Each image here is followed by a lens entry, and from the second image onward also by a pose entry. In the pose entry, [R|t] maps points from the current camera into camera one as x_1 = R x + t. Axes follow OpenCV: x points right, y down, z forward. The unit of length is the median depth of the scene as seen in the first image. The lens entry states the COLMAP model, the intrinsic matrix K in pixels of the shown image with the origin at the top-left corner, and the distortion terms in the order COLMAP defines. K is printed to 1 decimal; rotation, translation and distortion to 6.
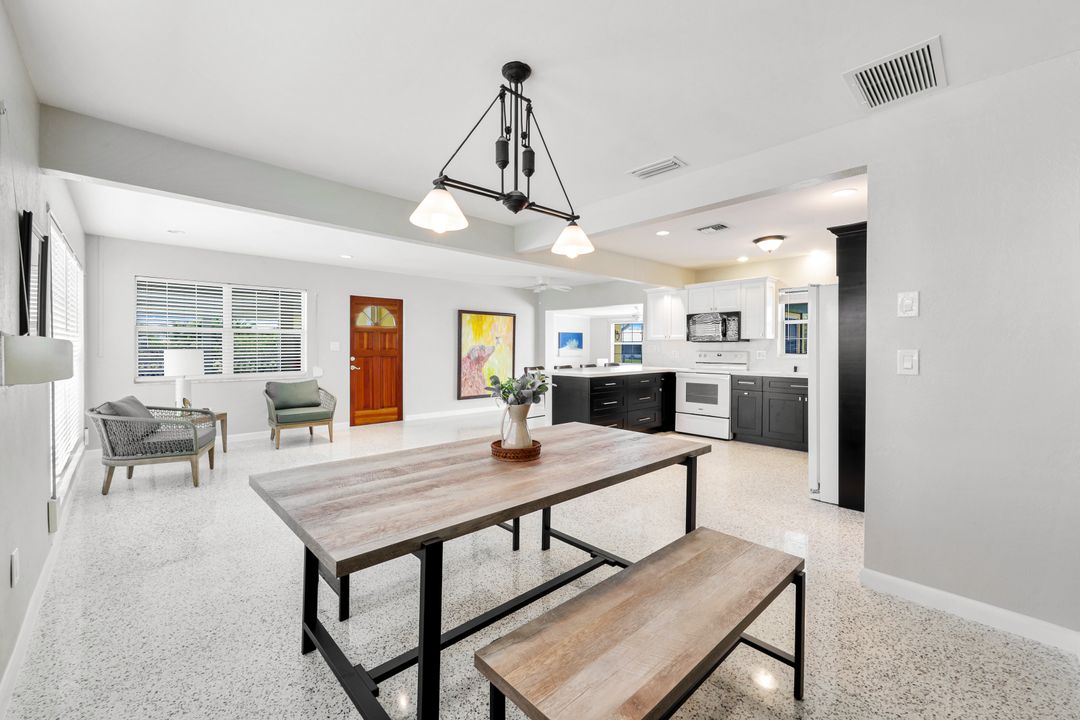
lens RADIAL K [[433.1, 0, 534.7], [0, 433.1, 352.8], [0, 0, 1]] dist [0.001208, 0.000294]
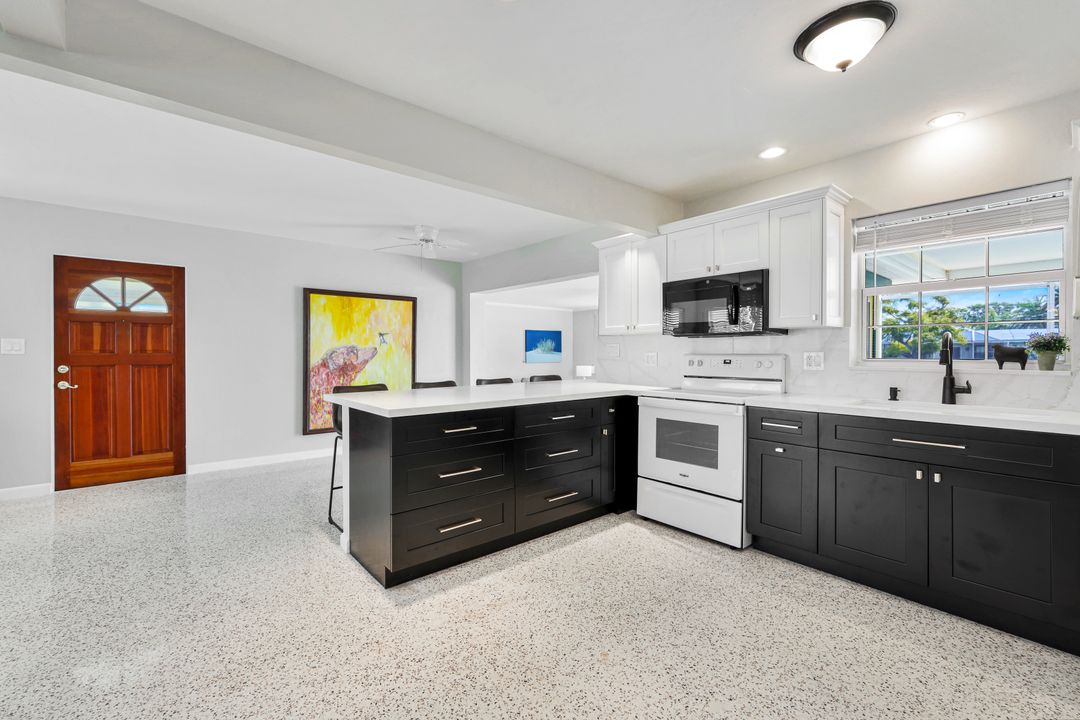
lens RADIAL K [[459.9, 0, 538.2], [0, 459.9, 356.8], [0, 0, 1]] dist [0.002462, 0.000101]
pose [[0.998959, -0.001528, -0.045594, 0.216870], [0.001389, 0.999994, -0.003077, 0.000569], [0.045598, 0.003010, 0.998955, 0.427584]]
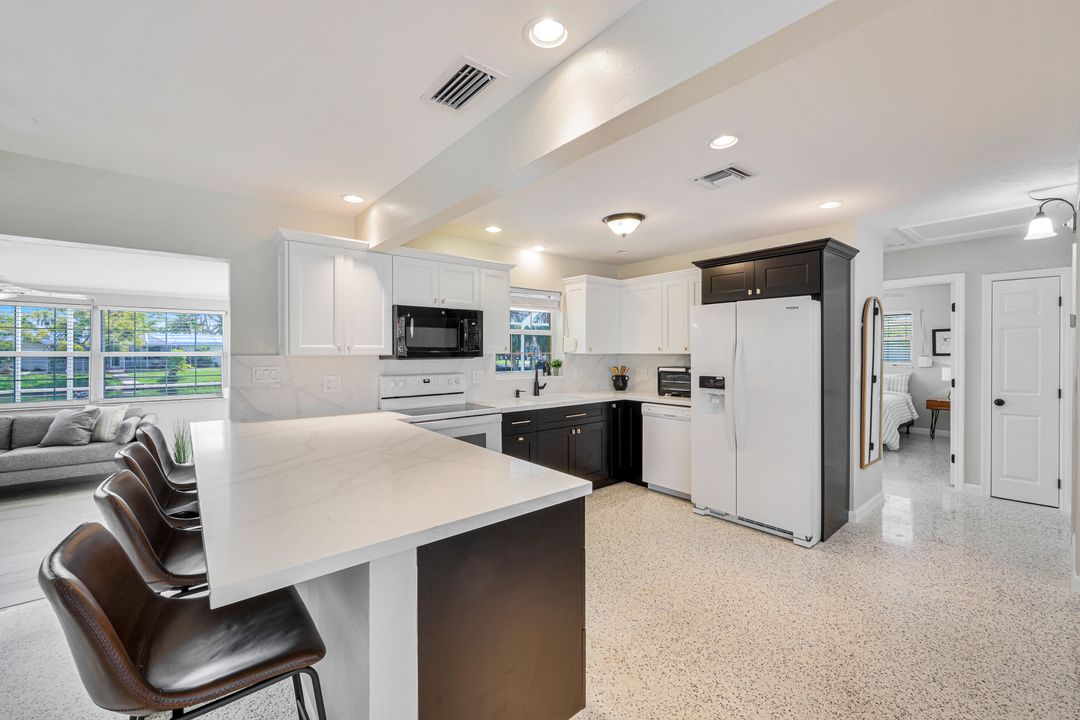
lens RADIAL K [[433.1, 0, 534.7], [0, 433.1, 352.8], [0, 0, 1]] dist [0.001208, 0.000294]
pose [[0.065855, -0.005668, 0.997813, -0.131355], [0.013662, 0.999895, 0.004778, -0.031228], [-0.997736, 0.013317, 0.065926, 0.765310]]
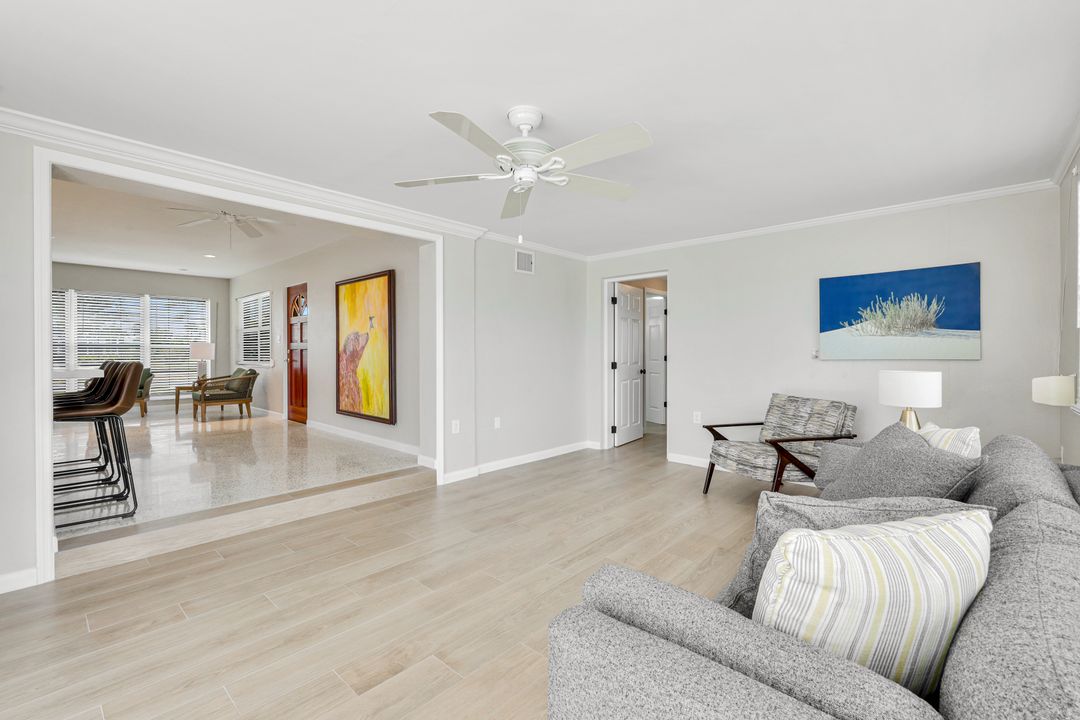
lens RADIAL K [[462.7, 0, 538.9], [0, 462.7, 347.7], [0, 0, 1]] dist [-0.000110, -0.000011]
pose [[0.063442, 0.002654, -0.997982, 0.677877], [-0.008986, 0.999957, 0.002088, 0.001622], [0.997945, 0.008836, 0.063463, 1.489706]]
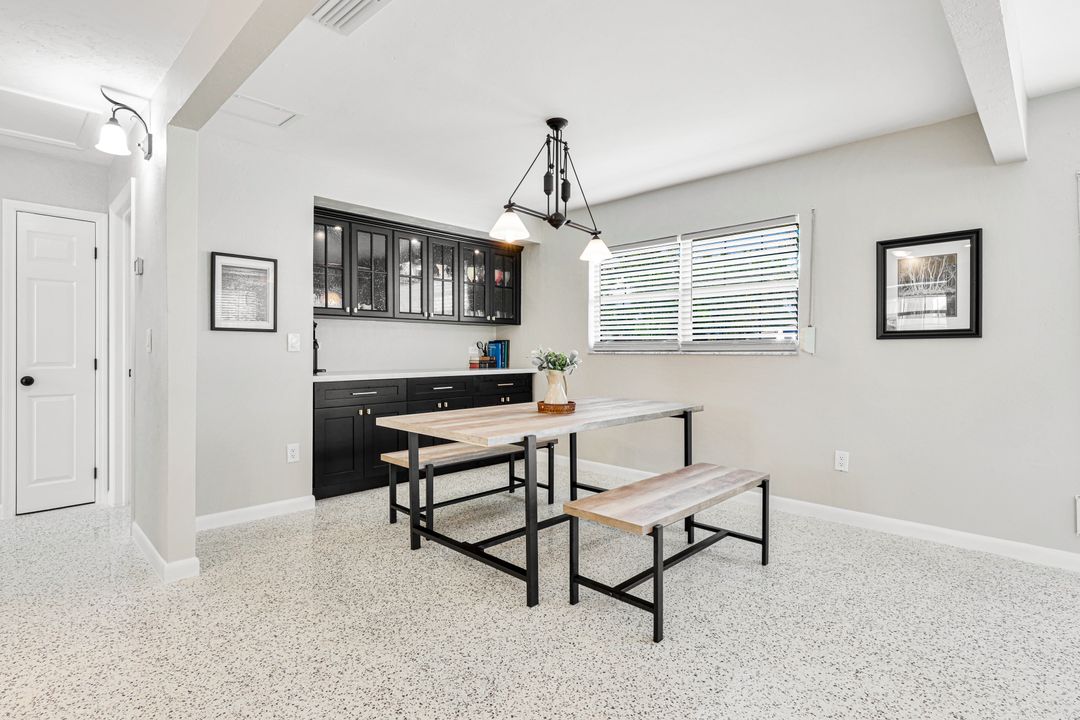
lens RADIAL K [[531.2, 0, 543.6], [0, 531.2, 355.3], [0, 0, 1]] dist [-0.004442, 0.000490]
pose [[-0.998704, -0.005400, -0.050606, 0.017517], [-0.006262, 0.999838, 0.016896, 0.010009], [0.050506, 0.017191, -0.998576, 0.718652]]
